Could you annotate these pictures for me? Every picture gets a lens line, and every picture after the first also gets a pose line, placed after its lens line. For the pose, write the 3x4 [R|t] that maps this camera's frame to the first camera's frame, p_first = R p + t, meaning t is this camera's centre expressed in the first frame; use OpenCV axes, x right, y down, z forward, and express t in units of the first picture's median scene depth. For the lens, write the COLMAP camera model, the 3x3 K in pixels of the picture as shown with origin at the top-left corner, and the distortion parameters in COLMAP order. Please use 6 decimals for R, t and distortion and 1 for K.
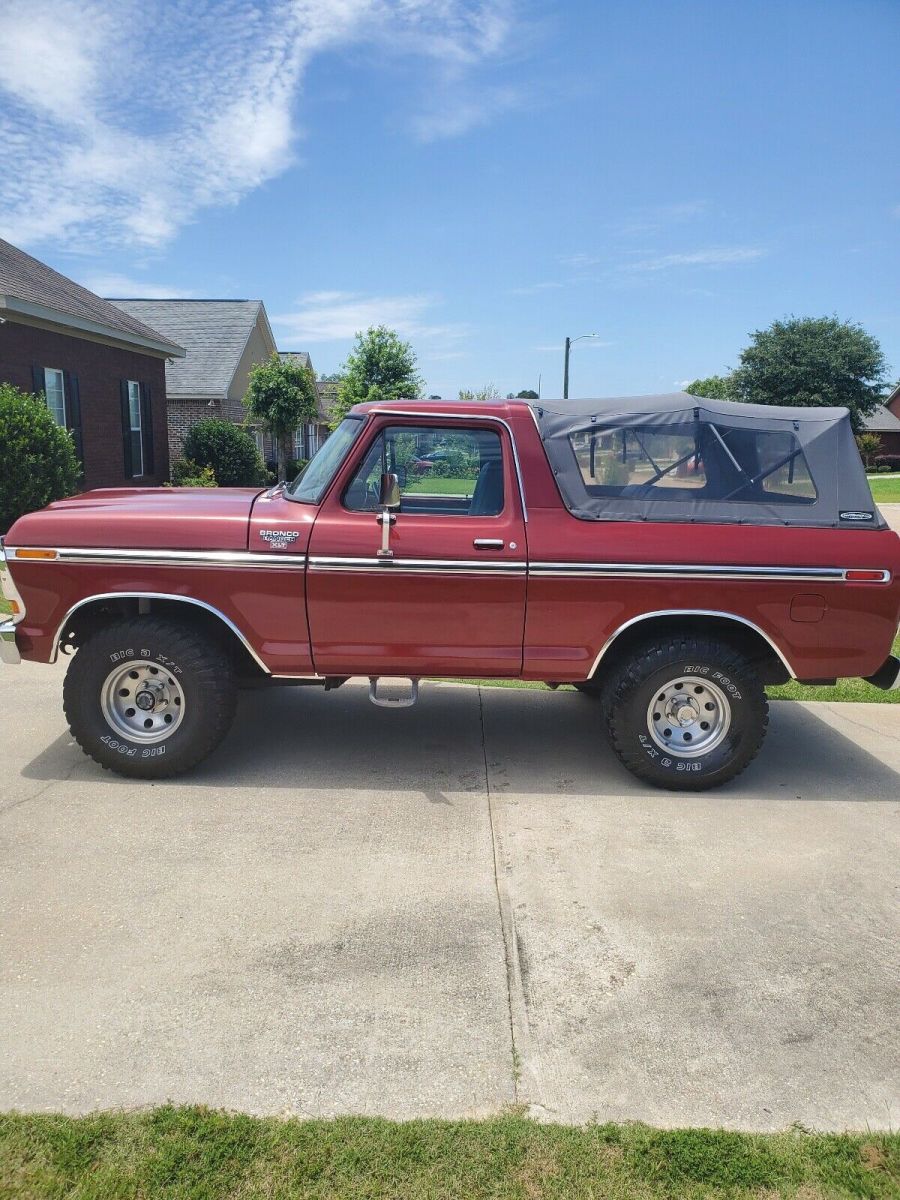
lens RADIAL K [[945.5, 0, 462.5], [0, 945.5, 598.2], [0, 0, 1]] dist [0.005184, 0.009415]
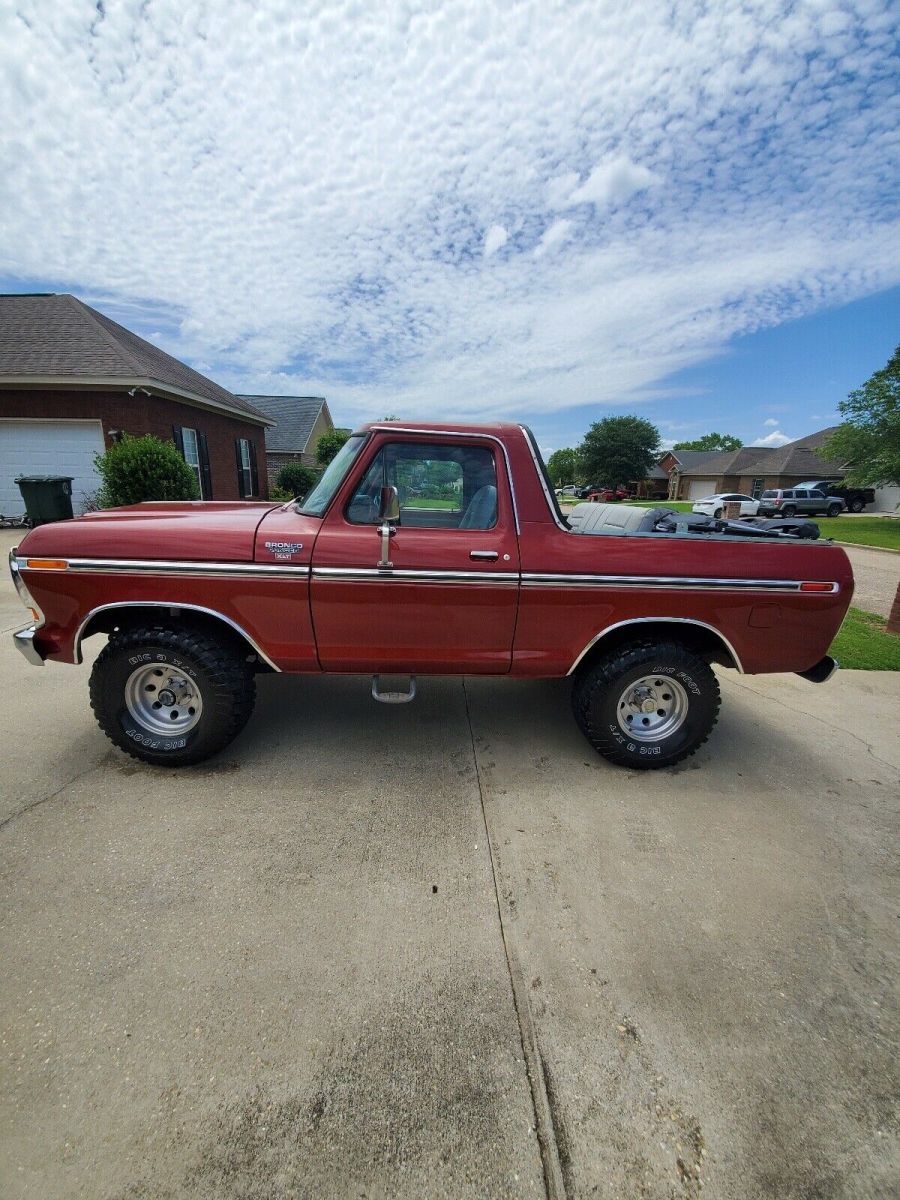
lens RADIAL K [[468.5, 0, 441.0], [0, 468.5, 605.5], [0, 0, 1]] dist [-0.018732, -0.000033]
pose [[0.999822, 0.007645, 0.017233, -0.028977], [-0.009226, 0.995565, 0.093618, -0.051925], [-0.016441, -0.093760, 0.995459, 0.477672]]
